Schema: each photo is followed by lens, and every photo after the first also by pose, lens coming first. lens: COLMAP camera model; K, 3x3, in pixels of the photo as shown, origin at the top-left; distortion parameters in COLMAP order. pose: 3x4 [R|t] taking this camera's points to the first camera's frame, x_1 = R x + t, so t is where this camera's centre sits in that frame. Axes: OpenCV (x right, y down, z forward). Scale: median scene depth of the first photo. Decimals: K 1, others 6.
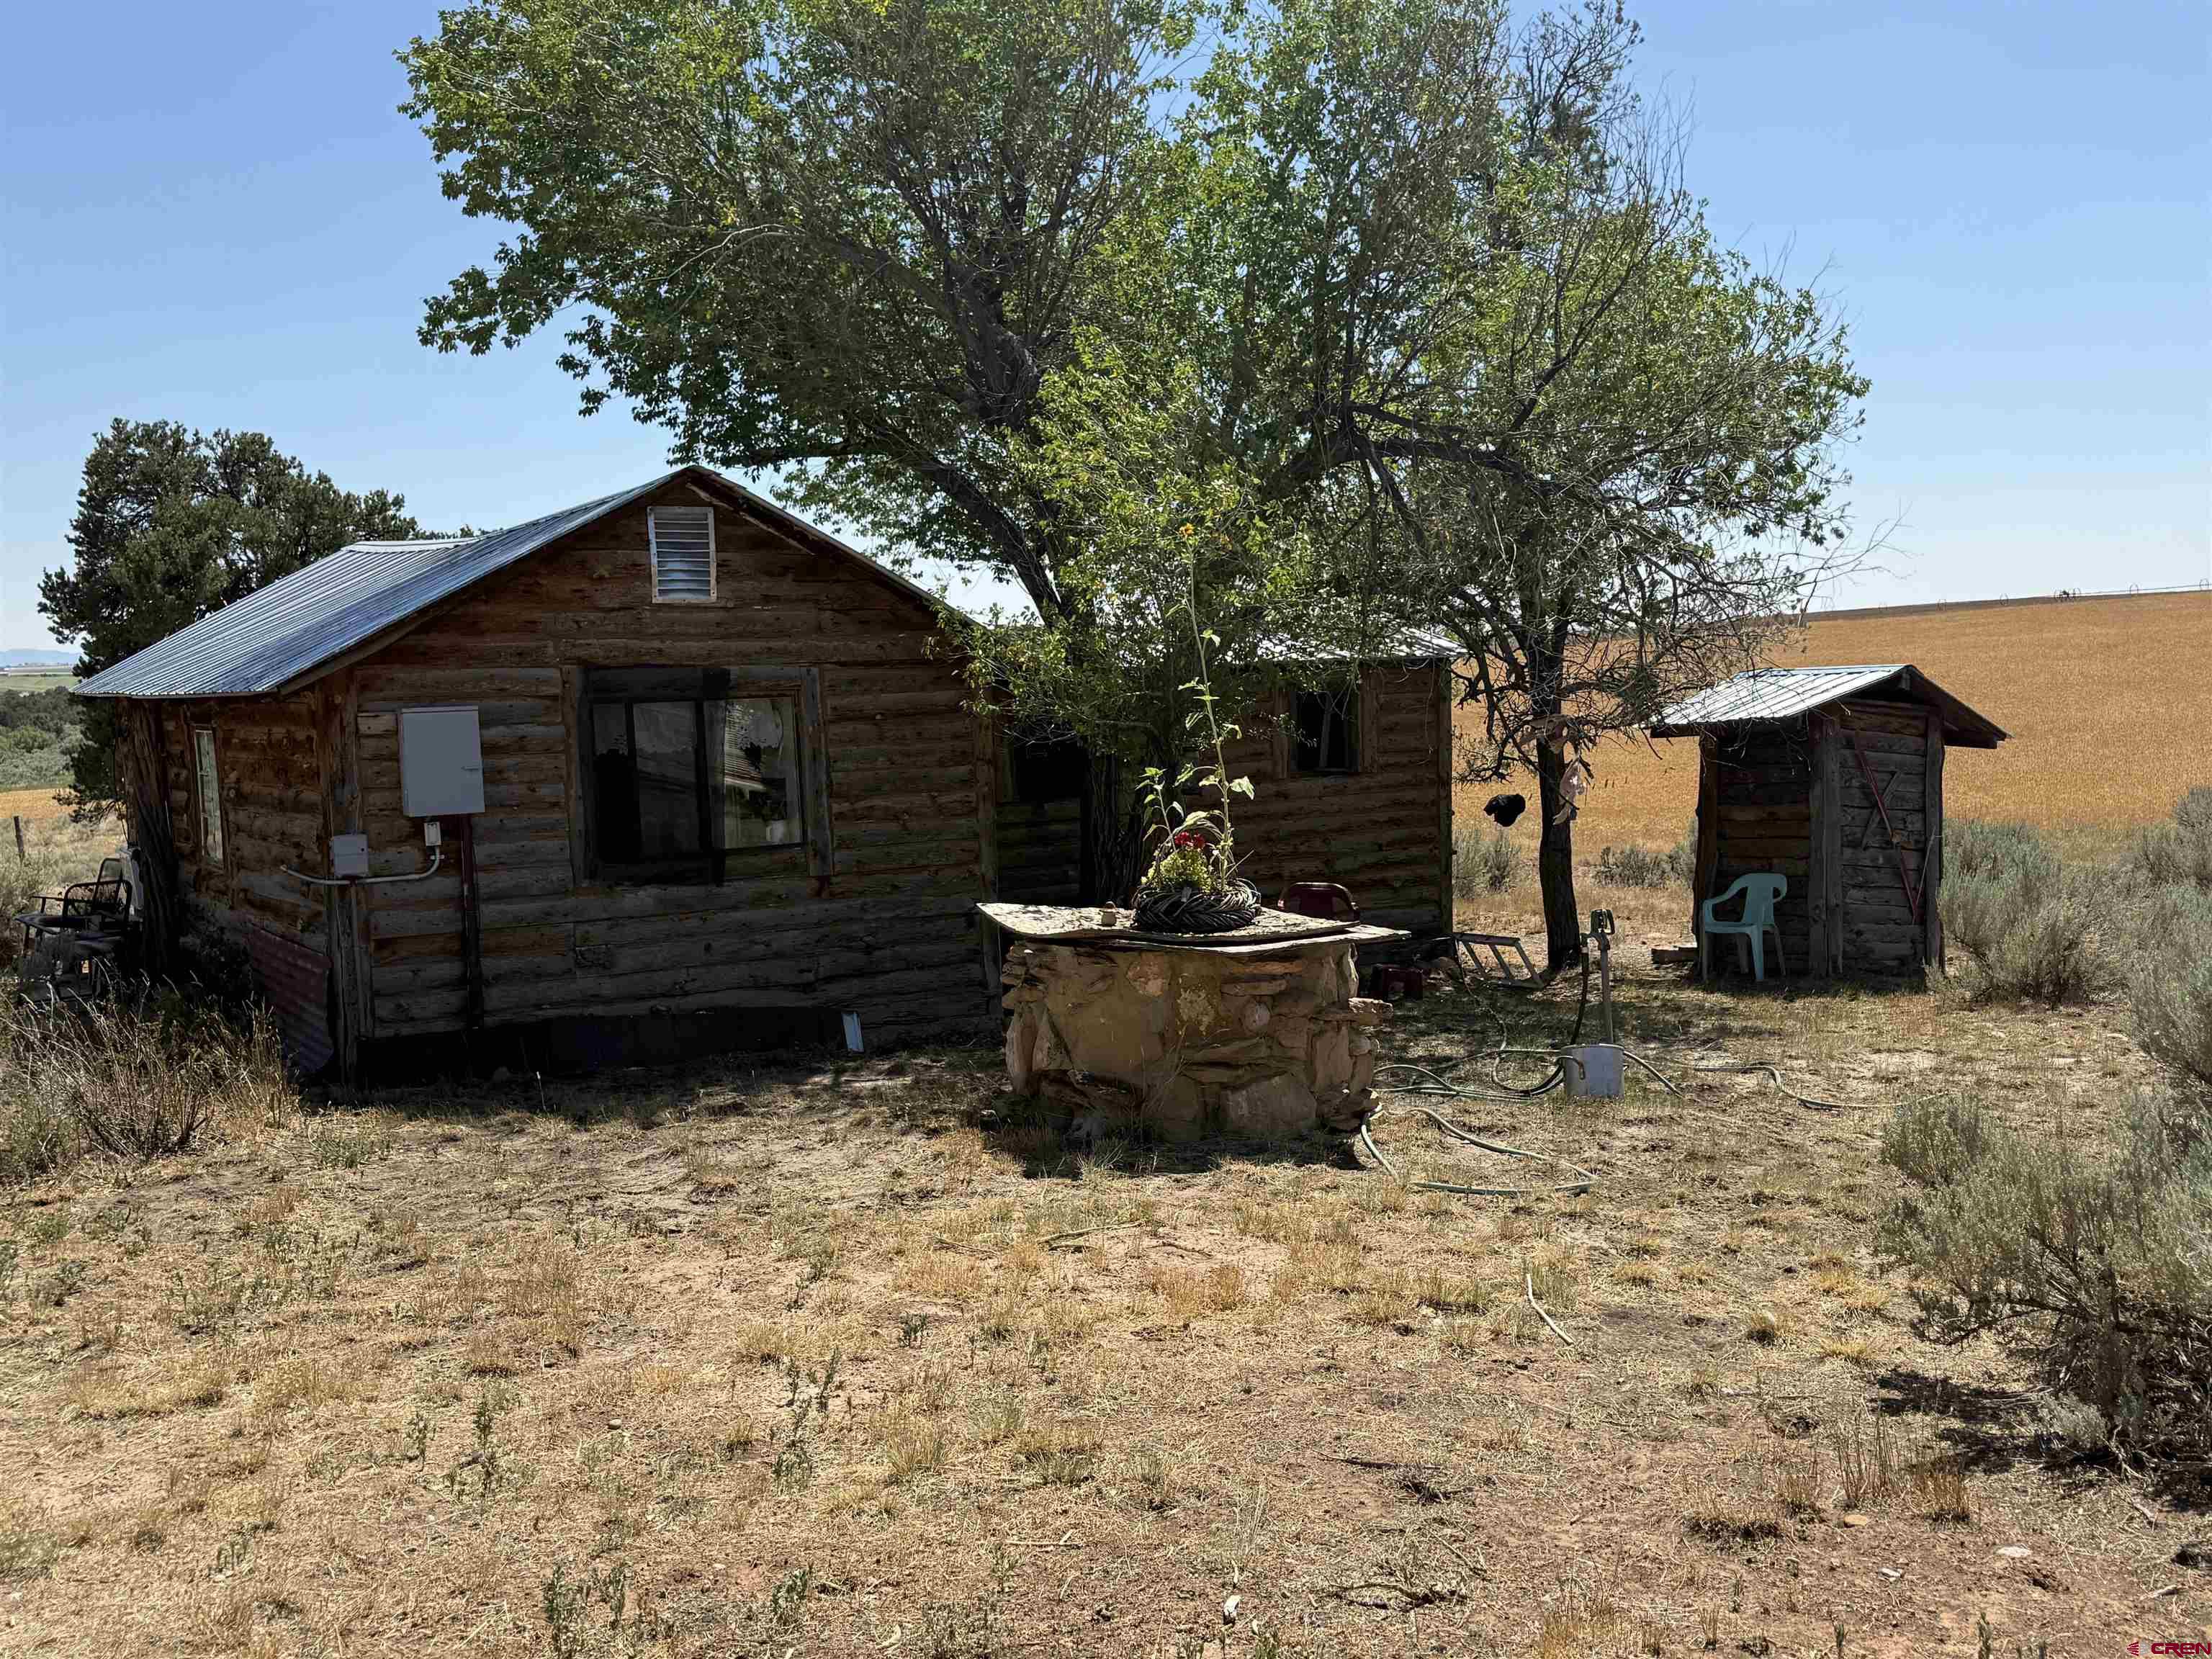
lens RADIAL K [[2215.3, 0, 1106.0], [0, 2215.3, 829.5], [0, 0, 1]] dist [0.111382, -0.254572]
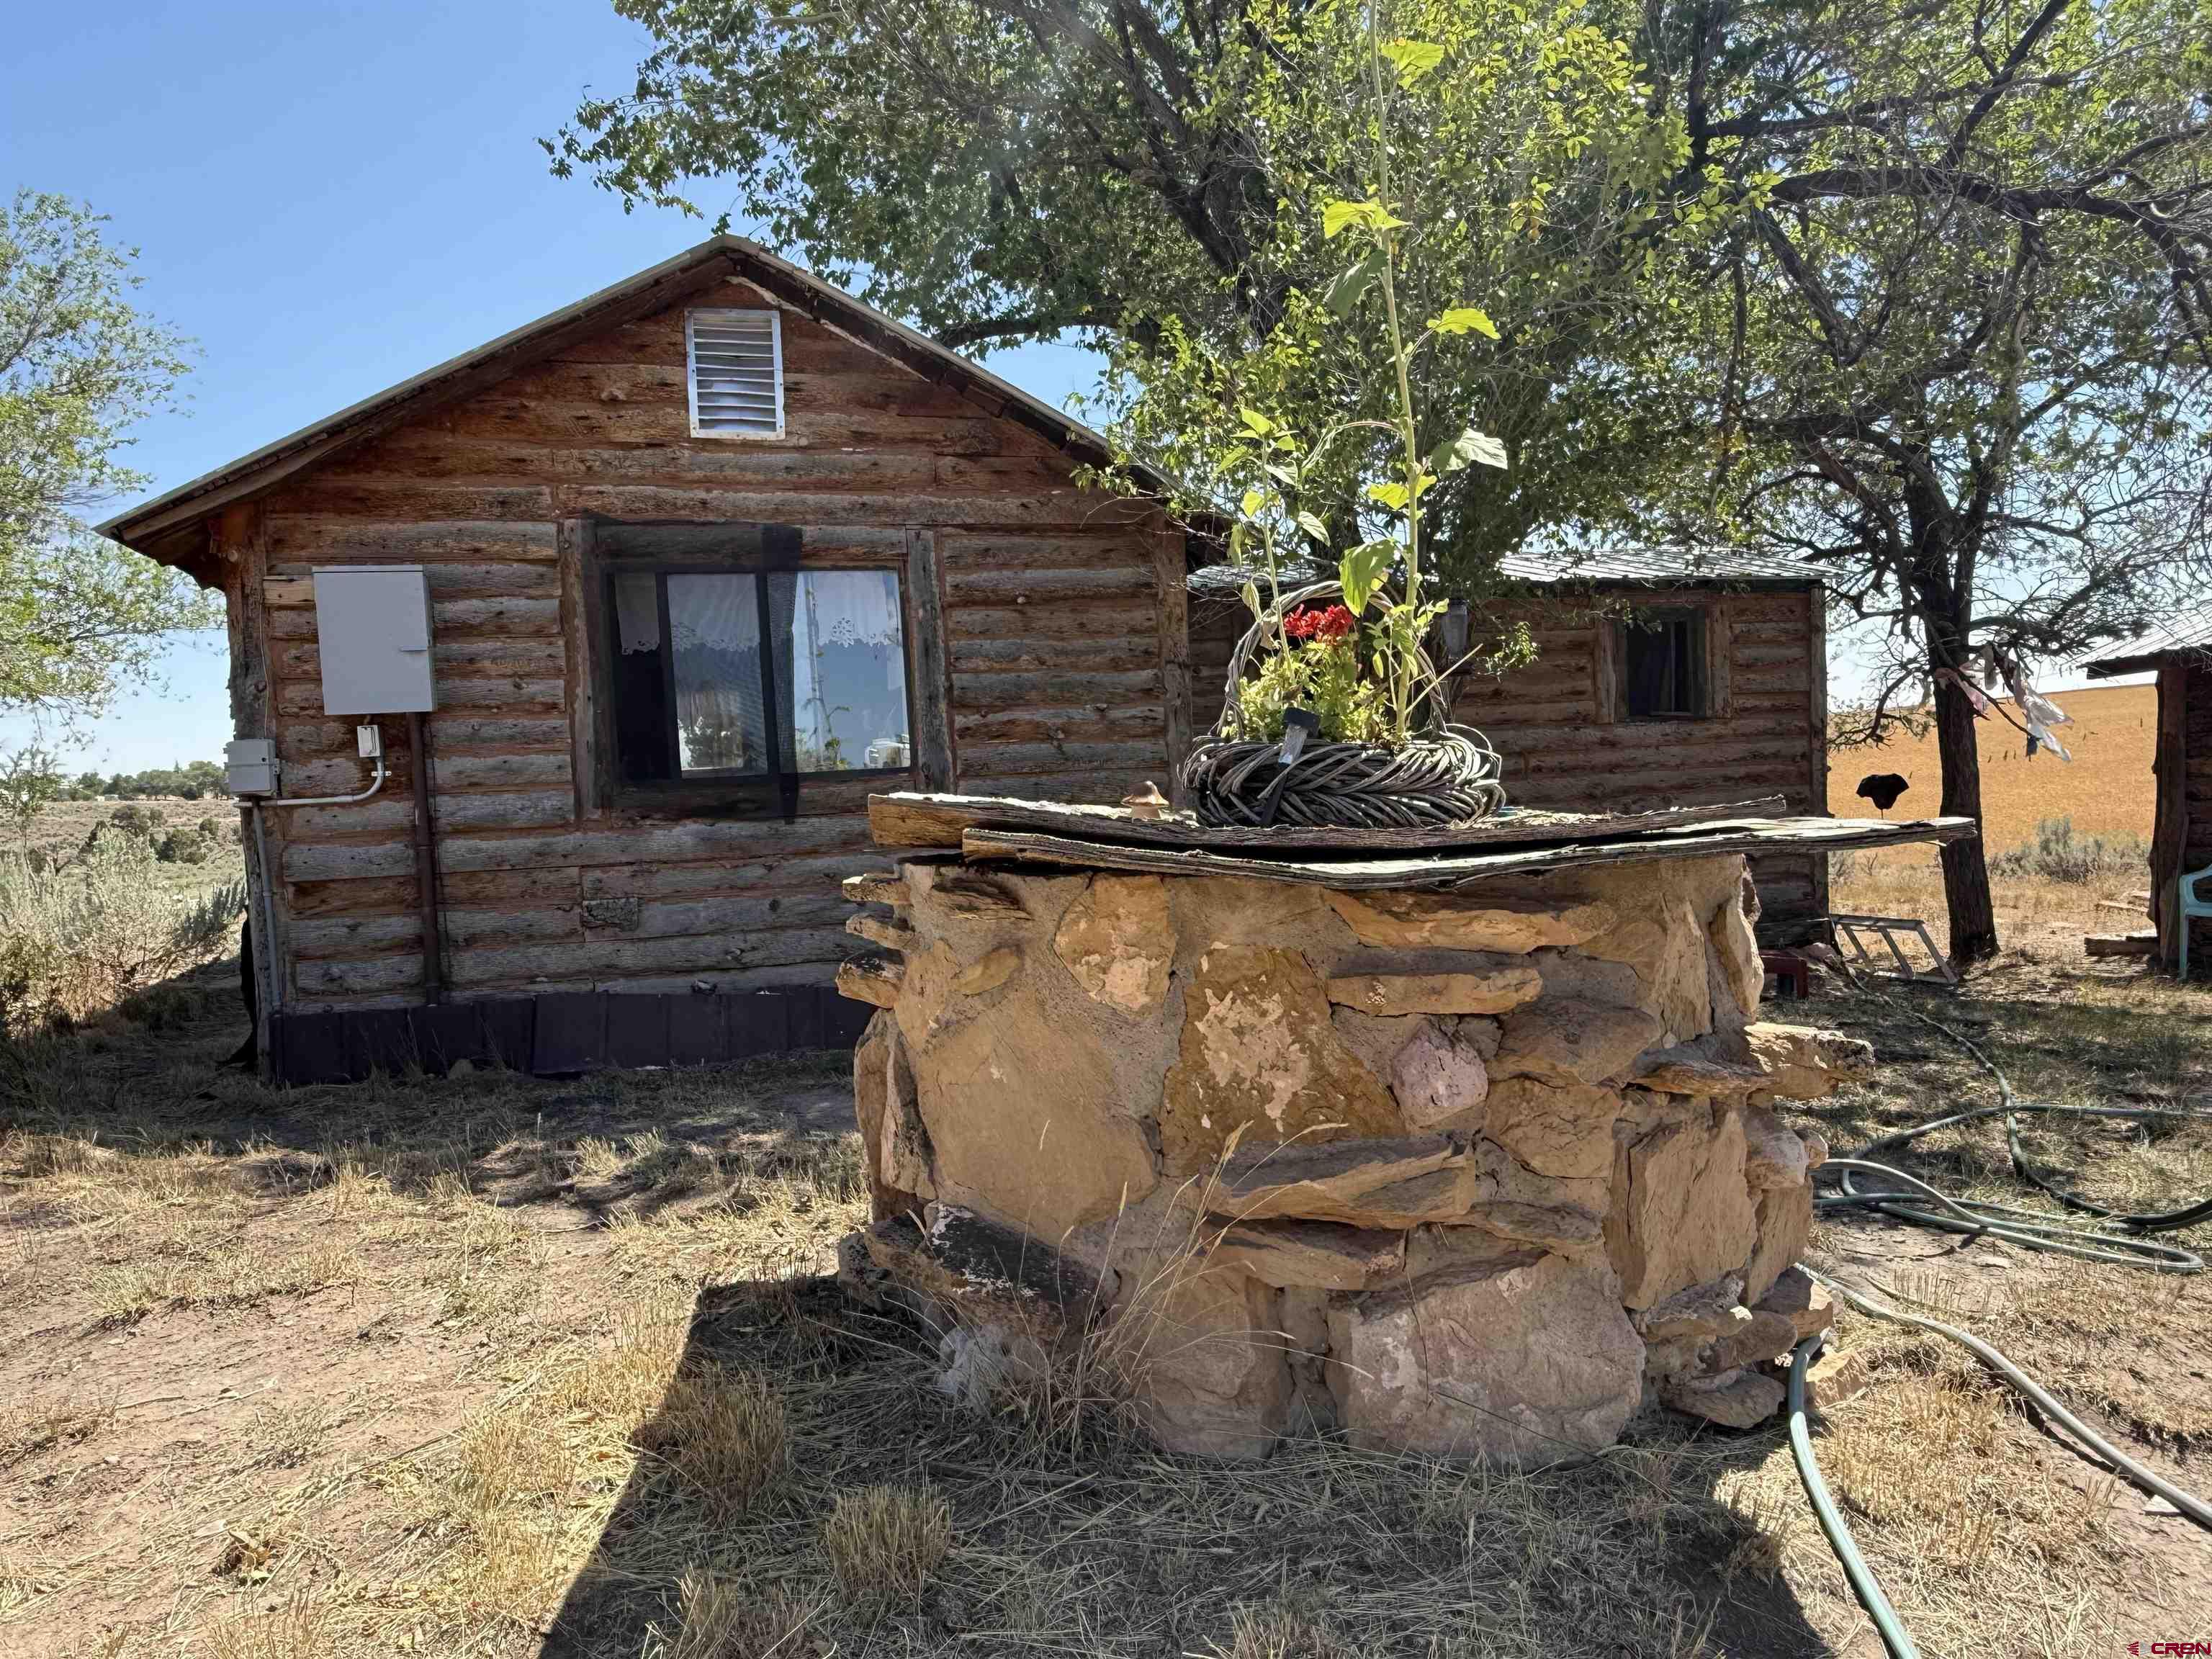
lens RADIAL K [[1411.3, 0, 1106.0], [0, 1411.3, 829.5], [0, 0, 1]] dist [-0.006198, -0.001502]
pose [[0.961803, -0.003354, -0.273722, 0.039707], [-0.003332, 0.999707, -0.023959, 0.027452], [0.273722, 0.023956, 0.961510, 0.409293]]
